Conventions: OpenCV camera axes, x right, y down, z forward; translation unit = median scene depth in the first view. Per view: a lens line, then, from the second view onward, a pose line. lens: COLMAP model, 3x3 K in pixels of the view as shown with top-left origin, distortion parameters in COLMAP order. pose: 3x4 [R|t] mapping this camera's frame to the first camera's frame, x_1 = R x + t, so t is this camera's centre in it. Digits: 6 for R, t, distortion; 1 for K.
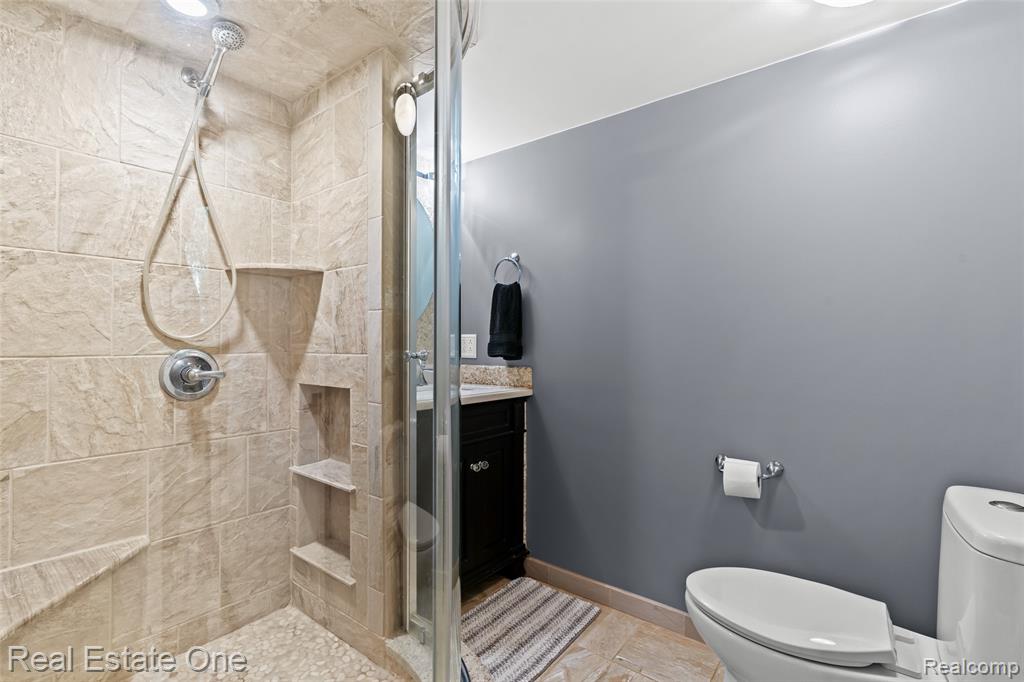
lens RADIAL K [[471.8, 0, 509.0], [0, 471.8, 339.8], [0, 0, 1]] dist [-0.004387, 0.000372]
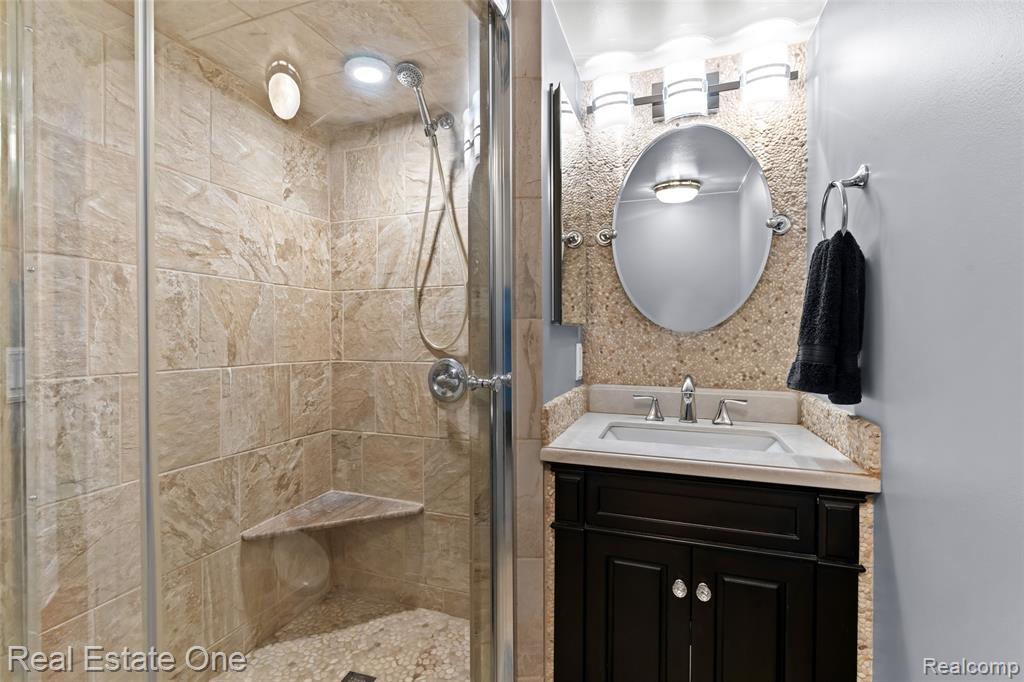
lens RADIAL K [[471.8, 0, 509.0], [0, 471.8, 339.8], [0, 0, 1]] dist [-0.004387, 0.000372]
pose [[0.322724, 0.010252, -0.946437, 0.526154], [0.010197, 0.999846, 0.014307, -0.044755], [0.946438, -0.014268, 0.322570, 0.863497]]
